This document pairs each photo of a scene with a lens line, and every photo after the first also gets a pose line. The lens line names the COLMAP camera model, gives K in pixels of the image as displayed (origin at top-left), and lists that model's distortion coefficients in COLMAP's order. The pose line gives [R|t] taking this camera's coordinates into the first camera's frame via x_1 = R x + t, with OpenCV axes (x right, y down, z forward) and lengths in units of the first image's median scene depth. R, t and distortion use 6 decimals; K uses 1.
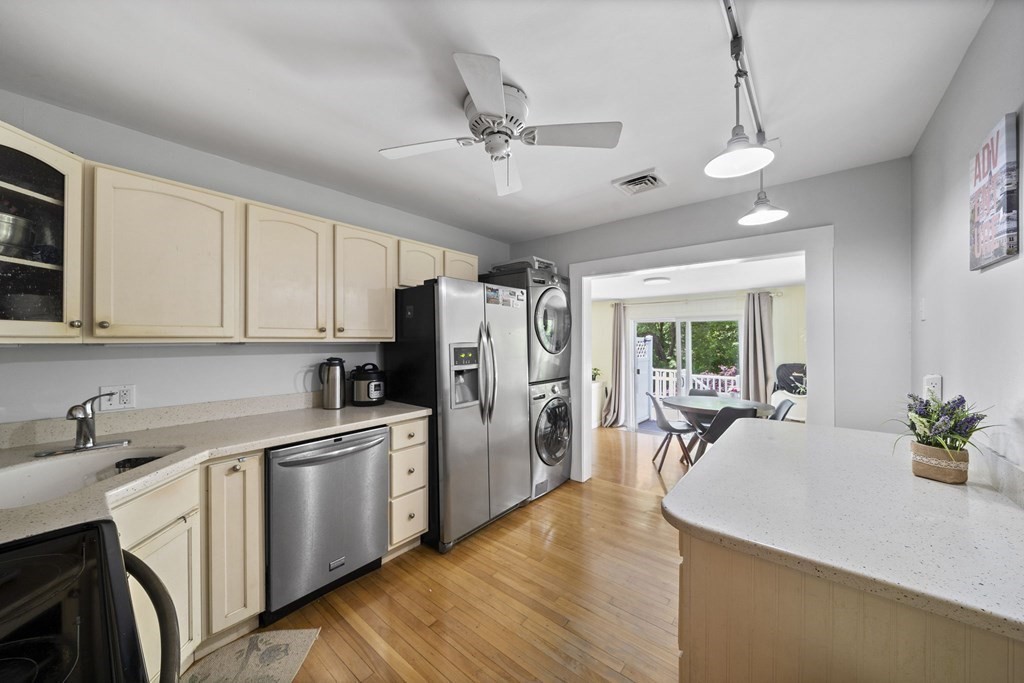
lens RADIAL K [[360.3, 0, 514.8], [0, 360.3, 341.1], [0, 0, 1]] dist [0.002182, 0.000134]
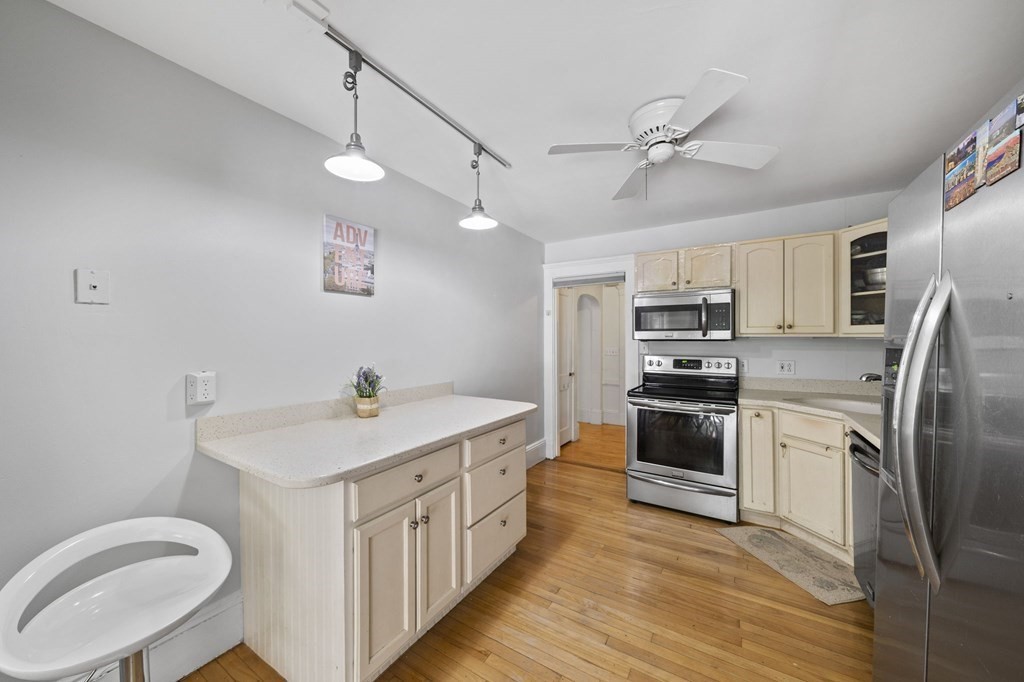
lens RADIAL K [[360.3, 0, 512.2], [0, 360.3, 341.5], [0, 0, 1]] dist [0.002182, 0.000134]
pose [[-0.991328, 0.014779, -0.130576, 0.545703], [0.014461, 0.999890, 0.003382, 0.008967], [0.130611, 0.001464, -0.991433, 2.075830]]
